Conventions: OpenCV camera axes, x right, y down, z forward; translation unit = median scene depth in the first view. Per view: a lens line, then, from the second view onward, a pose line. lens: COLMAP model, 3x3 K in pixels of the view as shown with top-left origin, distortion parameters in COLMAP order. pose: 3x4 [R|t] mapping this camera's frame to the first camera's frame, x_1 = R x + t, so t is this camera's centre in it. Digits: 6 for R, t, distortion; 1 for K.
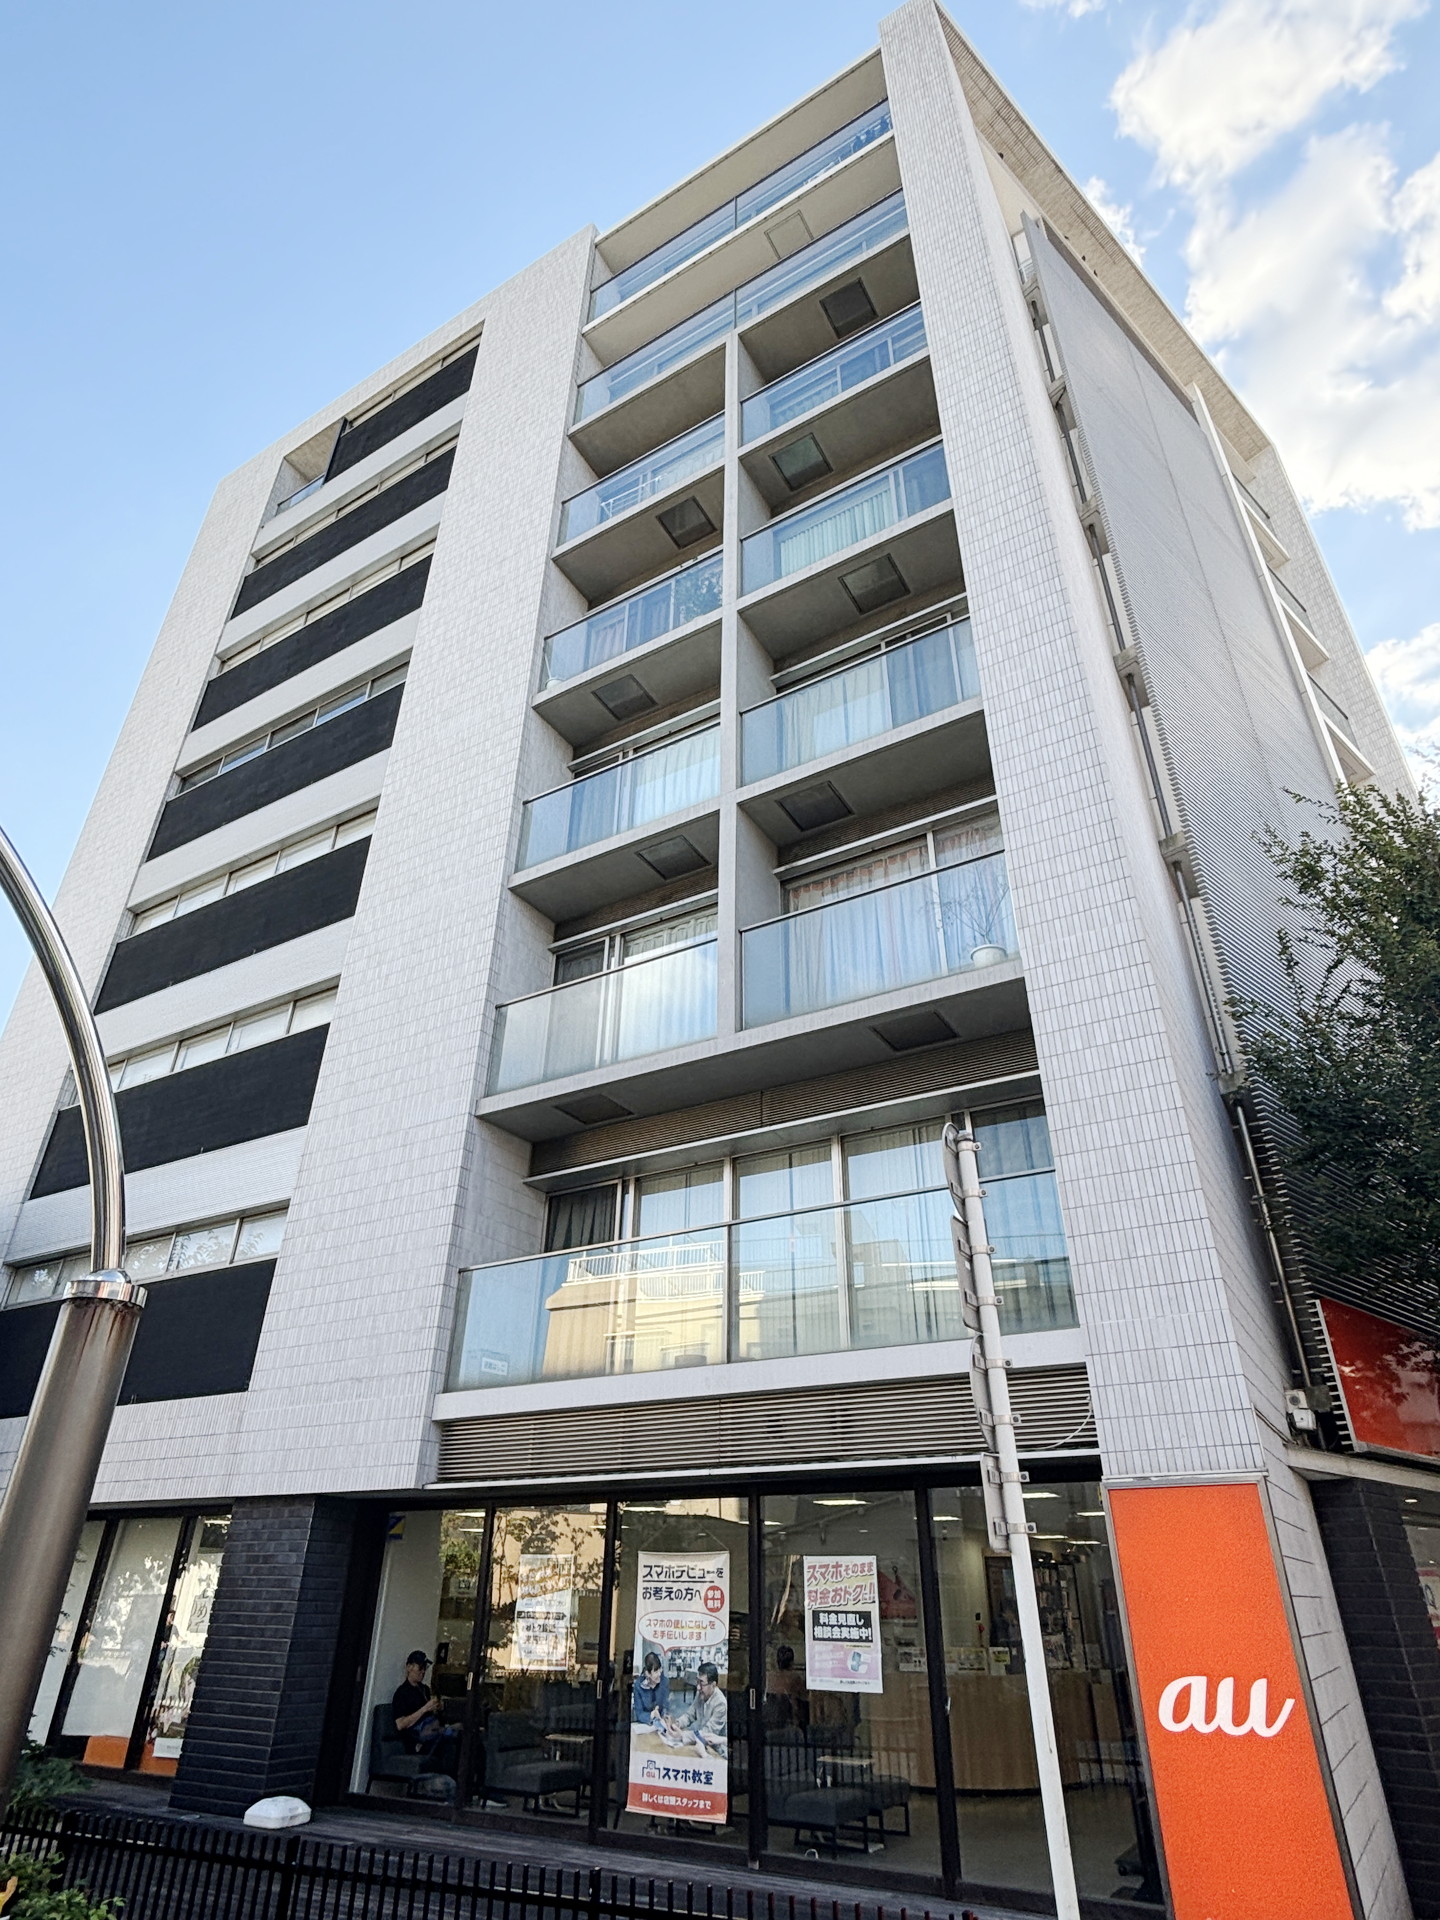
lens RADIAL K [[1081.4, 0, 718.4], [0, 1081.4, 967.7], [0, 0, 1]] dist [-0.000849, -0.001169]
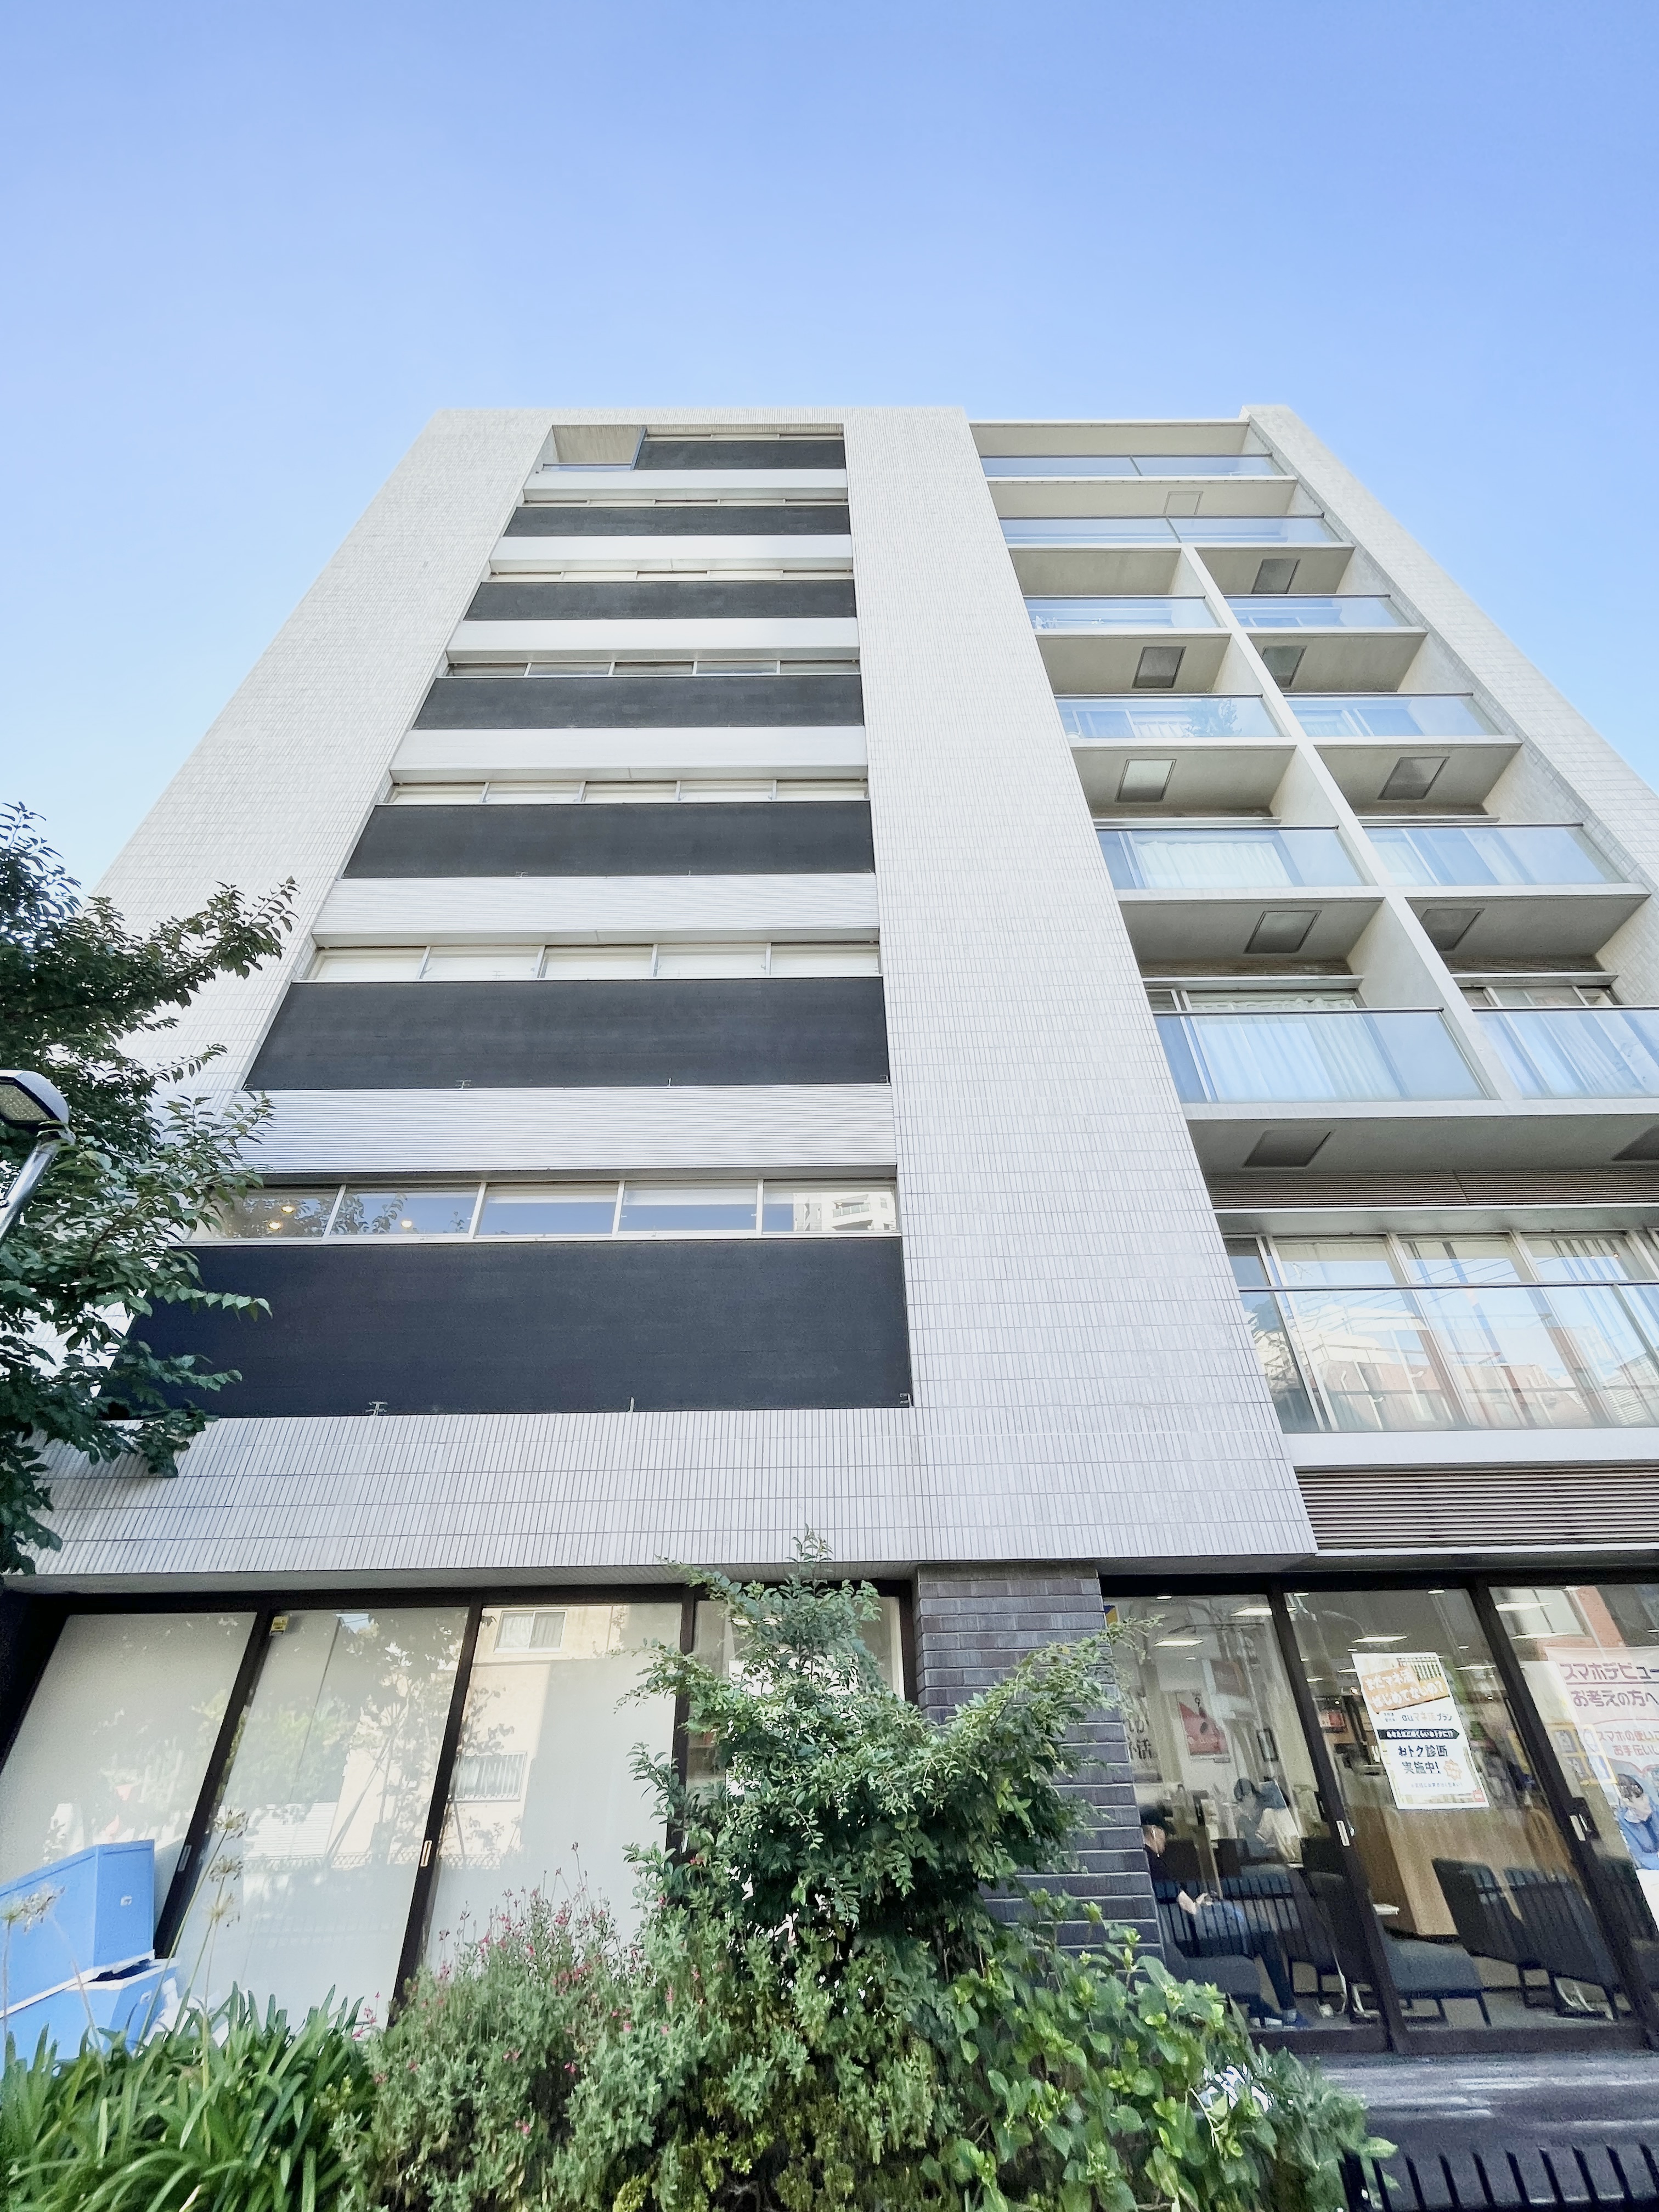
lens RADIAL K [[903.3, 0, 825.8], [0, 903.3, 1097.2], [0, 0, 1]] dist [-0.001973, -0.000198]
pose [[0.856140, 0.288673, 0.428594, -0.825577], [-0.240464, 0.956698, -0.164030, 0.324574], [-0.457386, 0.037371, 0.888483, 0.527565]]
